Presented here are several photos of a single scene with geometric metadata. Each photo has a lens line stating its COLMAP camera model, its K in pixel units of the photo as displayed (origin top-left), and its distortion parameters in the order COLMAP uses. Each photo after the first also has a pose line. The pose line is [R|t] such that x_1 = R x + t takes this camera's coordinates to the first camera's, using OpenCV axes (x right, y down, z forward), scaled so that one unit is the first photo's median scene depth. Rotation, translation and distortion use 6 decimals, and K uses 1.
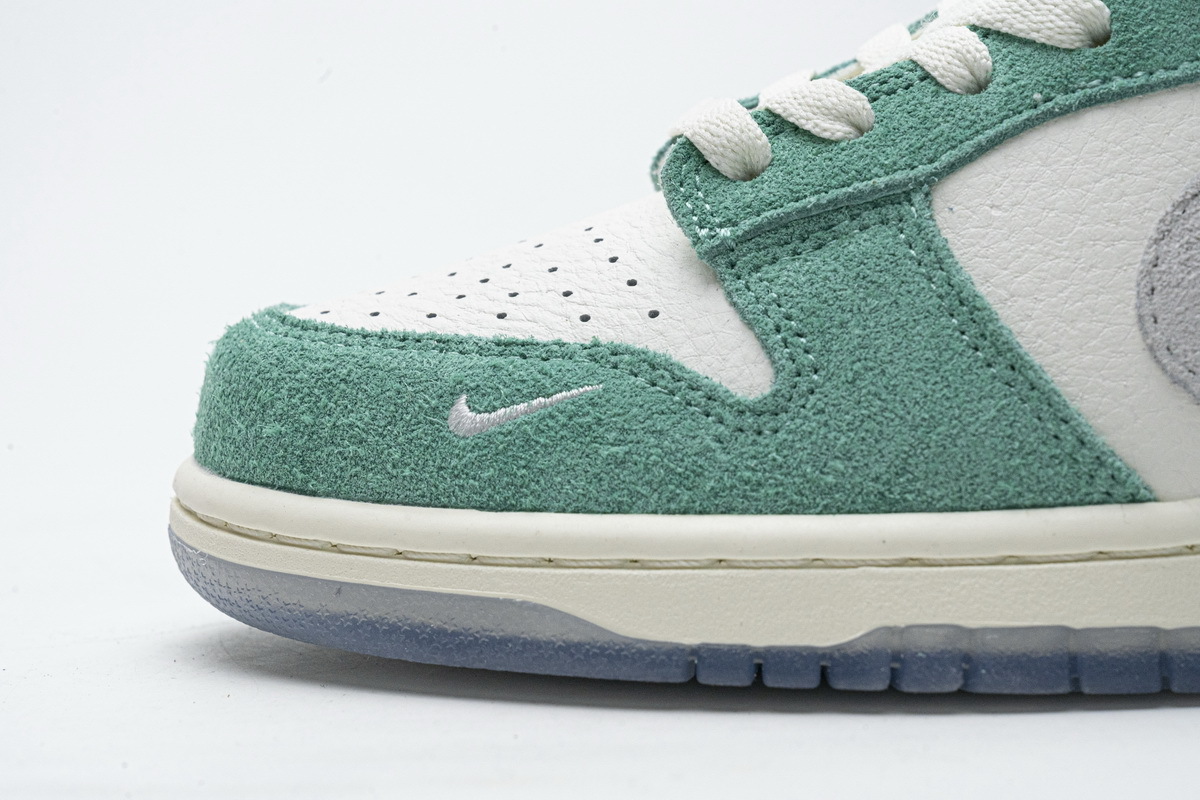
lens RADIAL K [[2314.6, 0, 599.1], [0, 2314.6, 401.1], [0, 0, 1]] dist [0.001030, 0.000000]
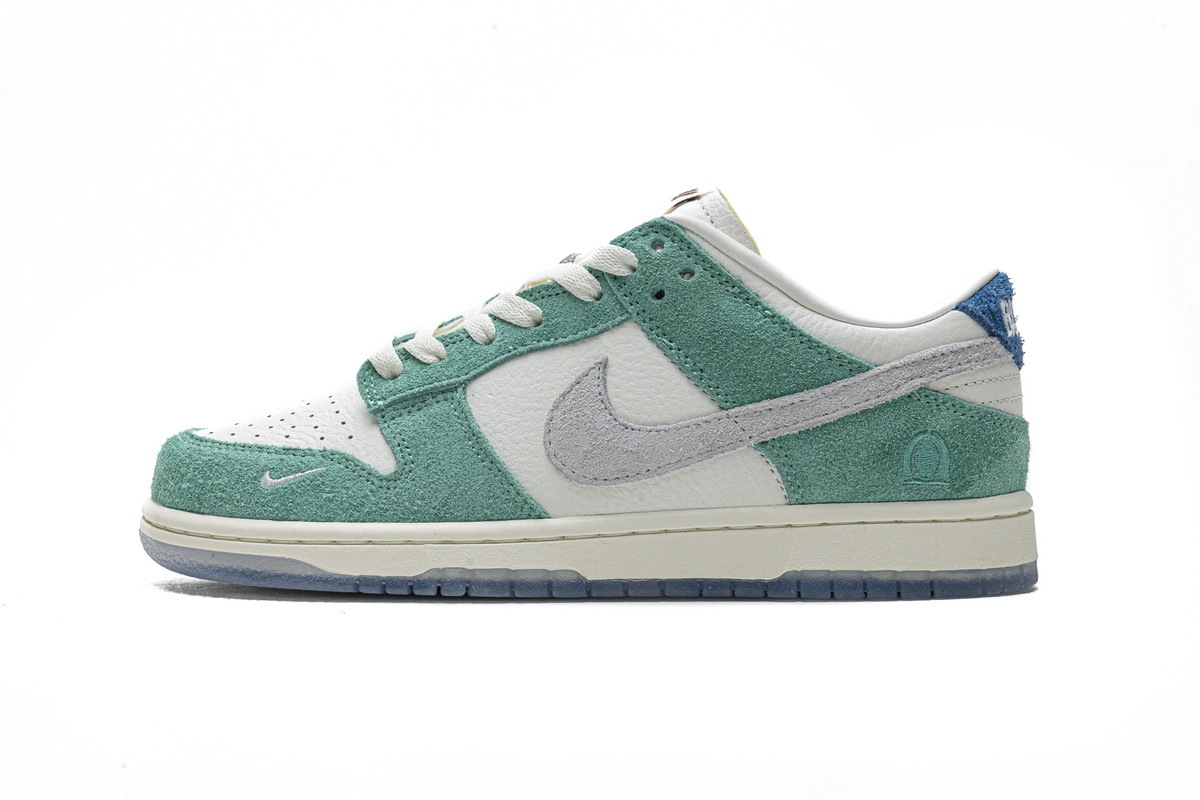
lens RADIAL K [[2314.6, 0, 600.6], [0, 2314.6, 391.5], [0, 0, 1]] dist [0.001030, 0.000000]
pose [[0.999784, 0.009213, 0.018616, 0.239013], [-0.008659, 0.999523, -0.029658, -0.017271], [-0.018881, 0.029490, 0.999387, -1.375645]]
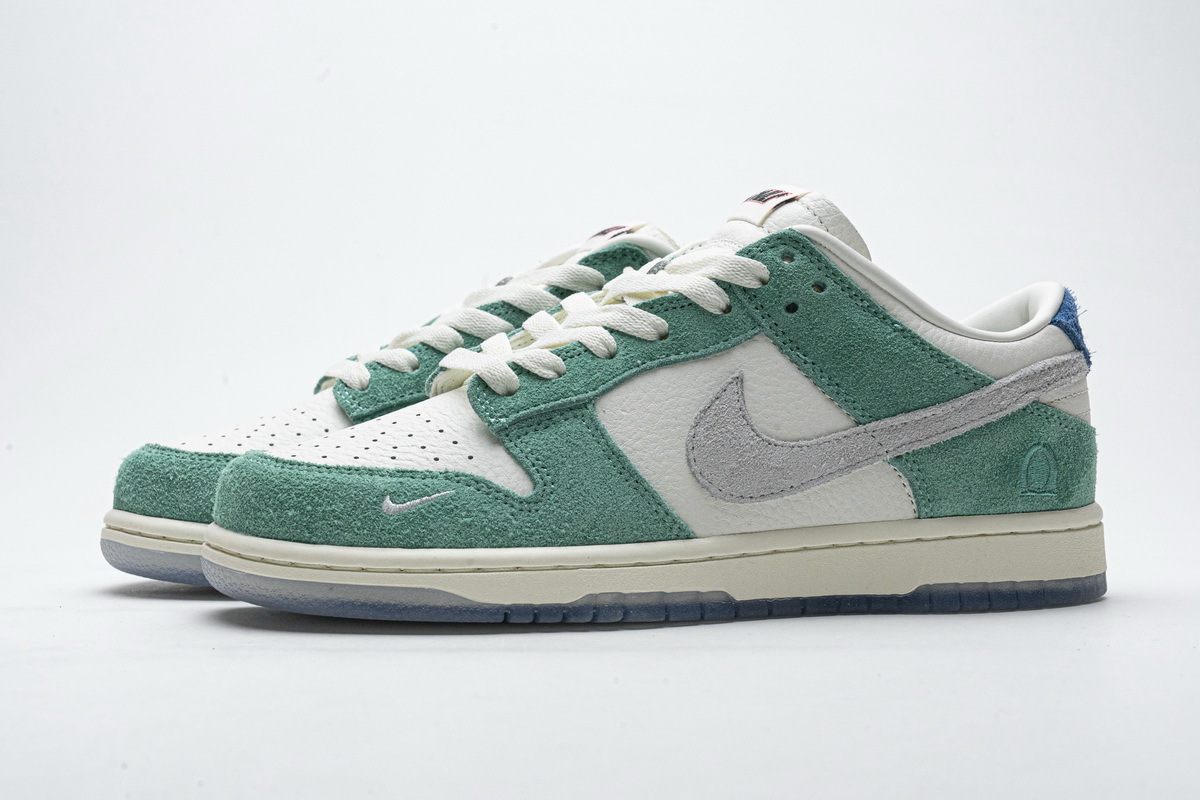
lens RADIAL K [[2314.6, 0, 601.1], [0, 2314.6, 410.2], [0, 0, 1]] dist [0.001030, 0.000000]
pose [[0.939010, 0.002363, 0.343882, -0.631030], [0.009451, 0.999421, -0.032674, -0.010182], [-0.343760, 0.033931, 0.938444, -1.125639]]
